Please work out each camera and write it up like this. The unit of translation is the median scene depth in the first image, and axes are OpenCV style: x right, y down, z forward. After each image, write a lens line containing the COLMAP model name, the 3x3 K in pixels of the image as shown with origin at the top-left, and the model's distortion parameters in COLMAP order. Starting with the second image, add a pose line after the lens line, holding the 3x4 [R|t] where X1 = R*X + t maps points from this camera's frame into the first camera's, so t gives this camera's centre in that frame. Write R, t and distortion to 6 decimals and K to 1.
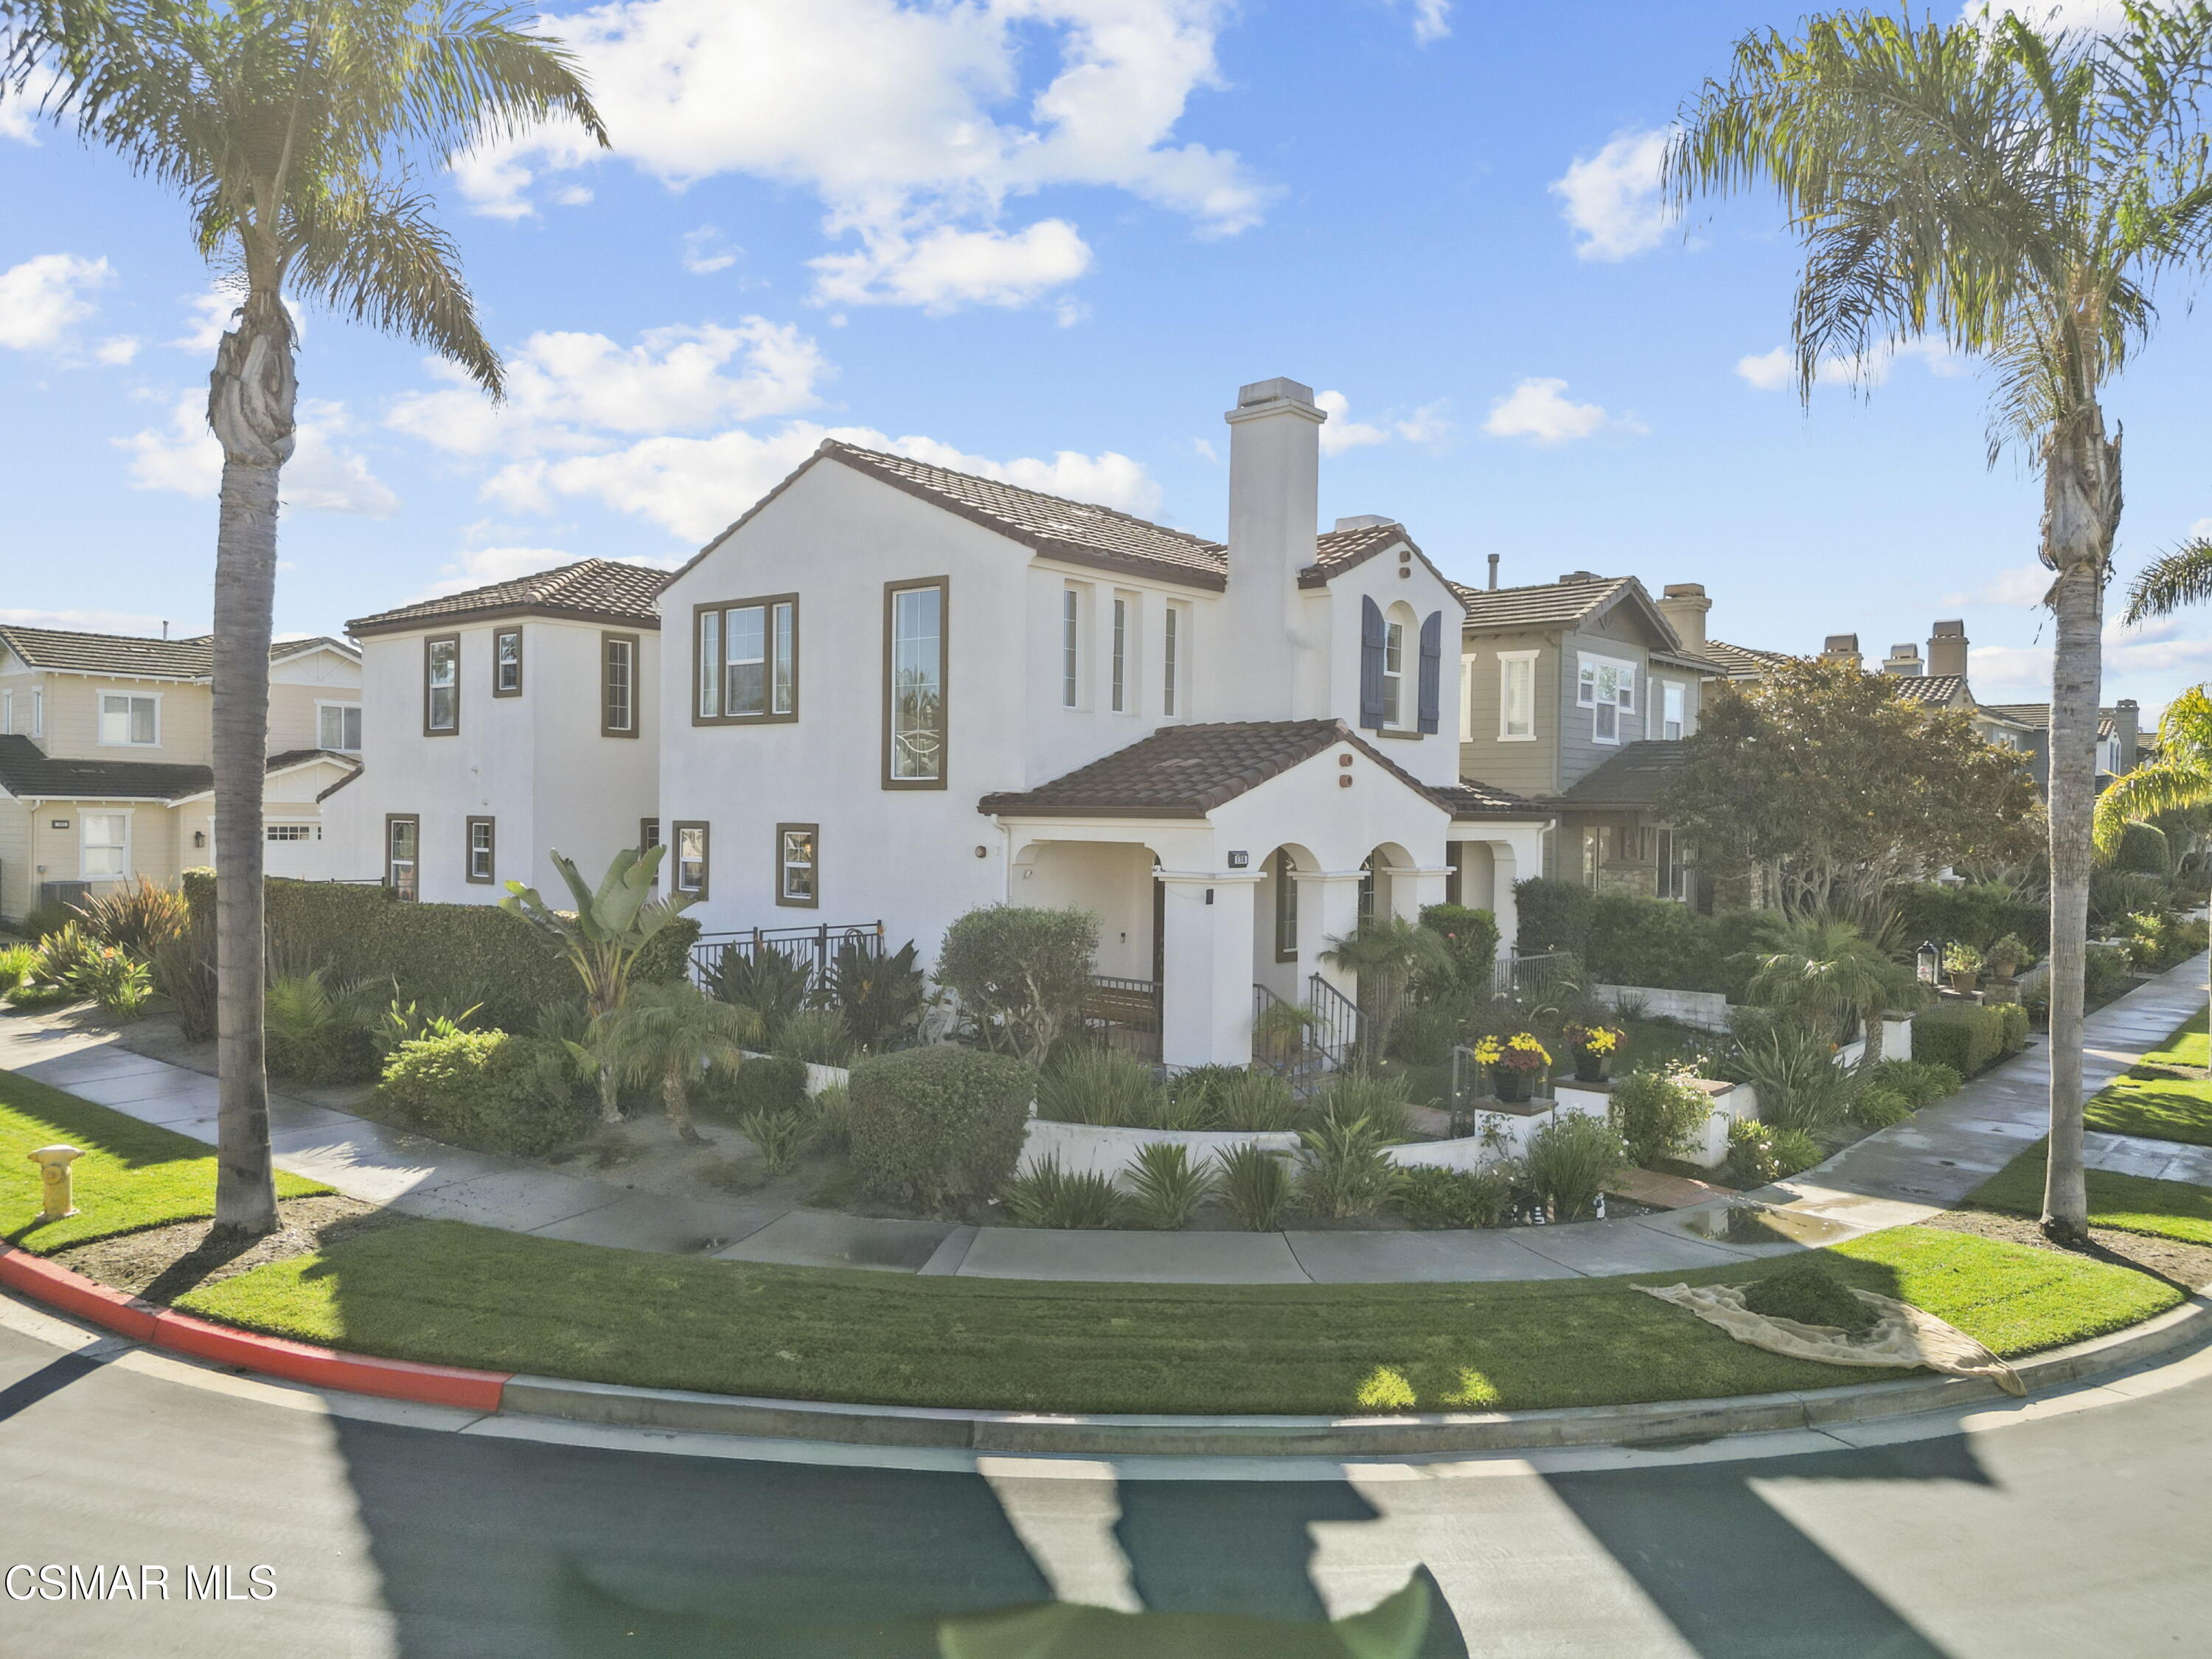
lens RADIAL K [[1628.8, 0, 1104.2], [0, 1628.8, 826.7], [0, 0, 1]] dist [0.004397, 0.001048]
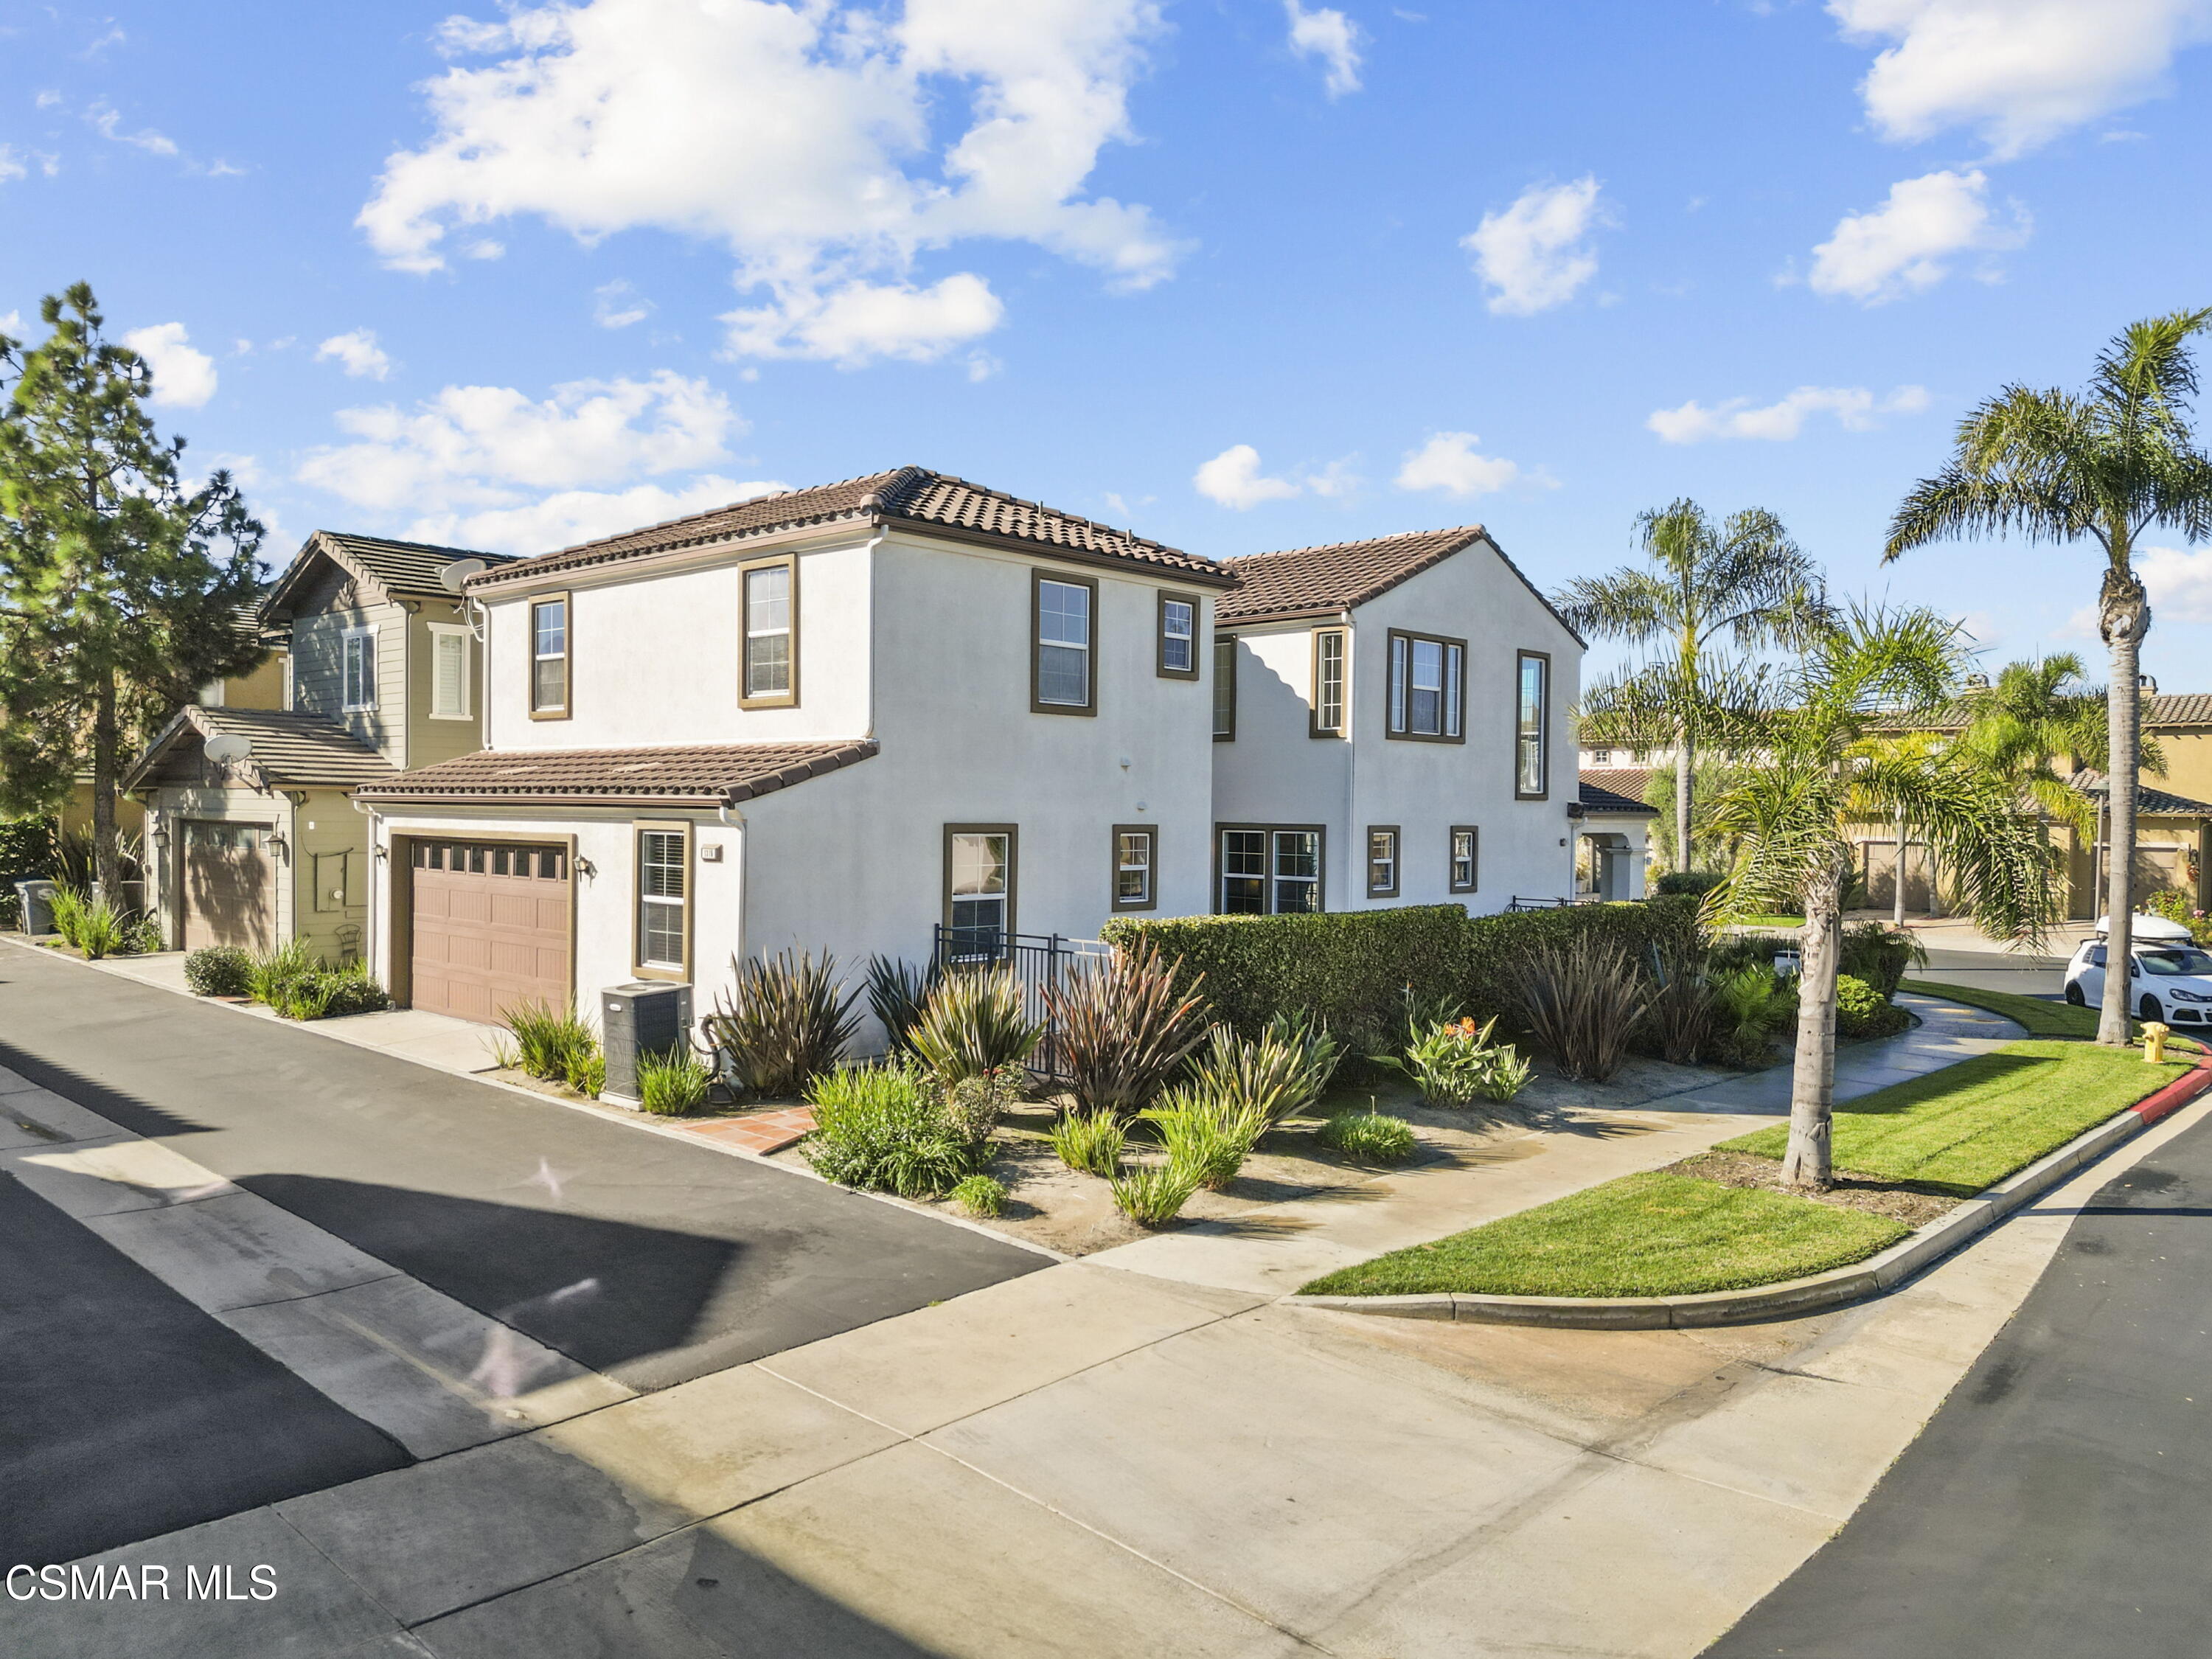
lens RADIAL K [[1628.8, 0, 1104.2], [0, 1628.8, 826.7], [0, 0, 1]] dist [0.004397, 0.001048]
pose [[0.050231, -0.023807, 0.998454, -1.416125], [-0.003159, 0.999707, 0.023996, -0.029935], [-0.998733, -0.004359, 0.050141, 1.189835]]
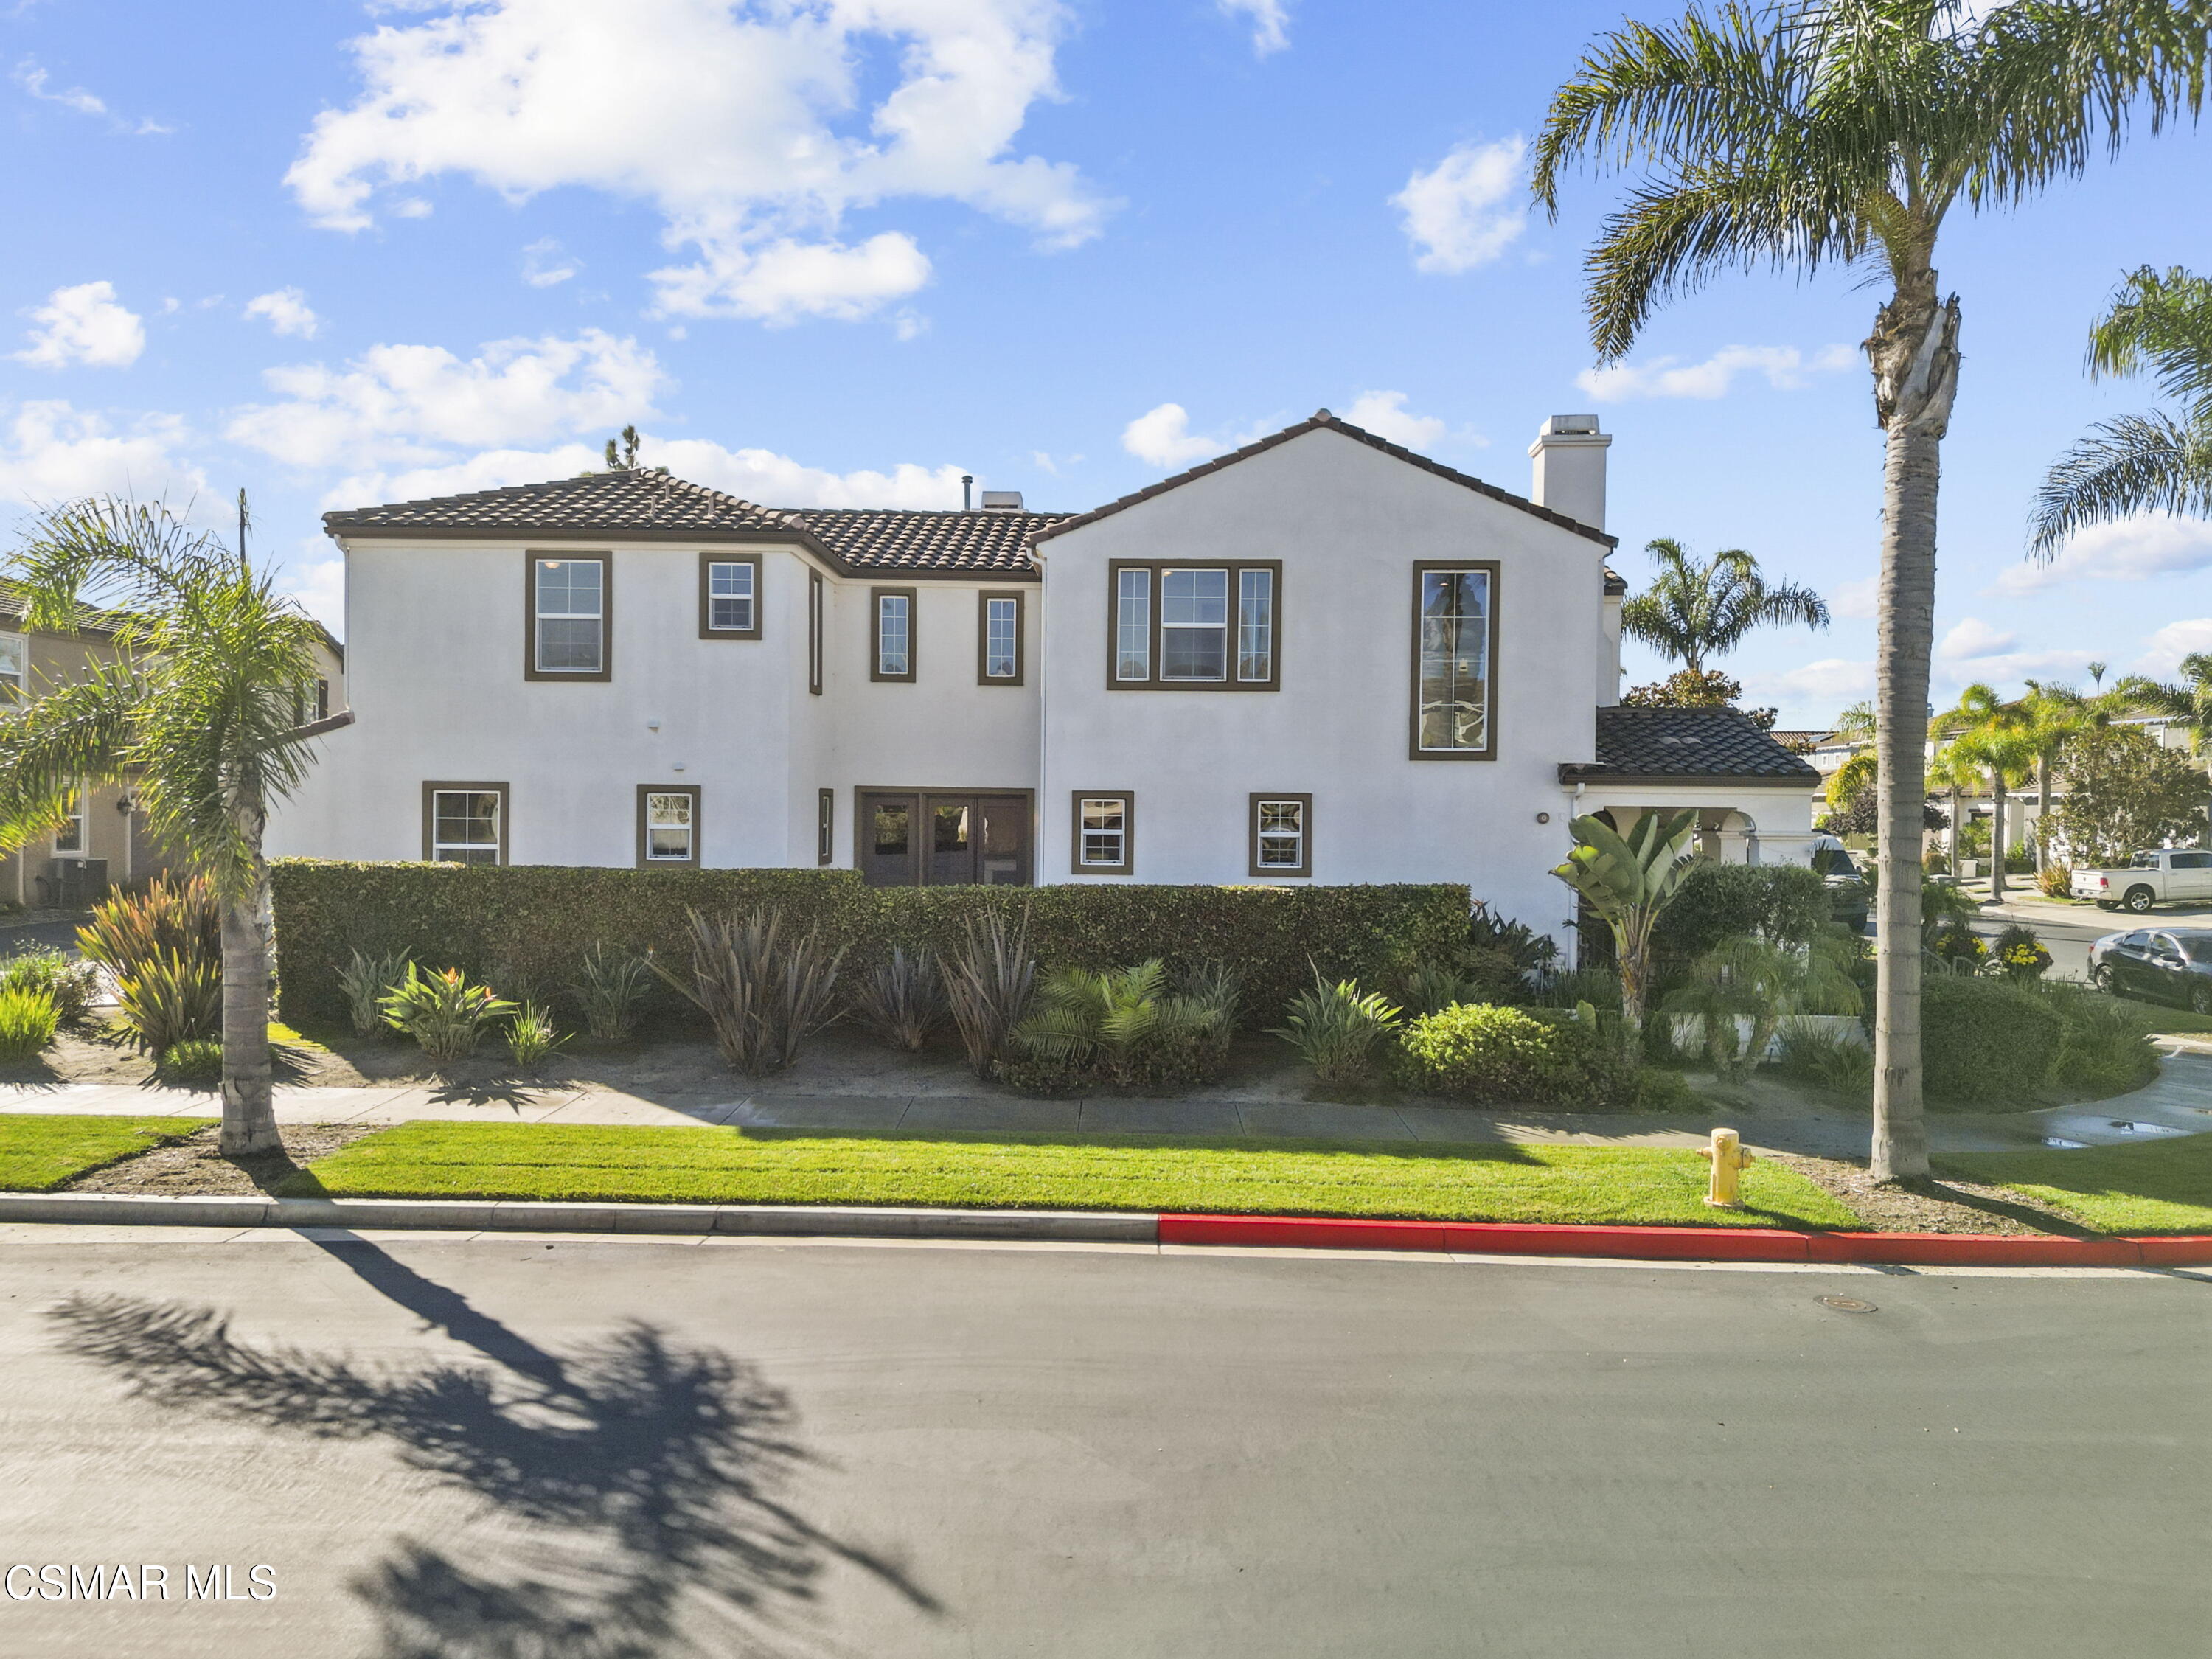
lens RADIAL K [[1536.0, 0, 1106.0], [0, 1536.0, 829.5], [0, 0, 1]] dist [0.006203, 0.000313]
pose [[0.769012, -0.026847, 0.638670, -0.857001], [0.004372, 0.999315, 0.036742, -0.014026], [-0.639219, -0.025463, 0.768603, 0.337829]]
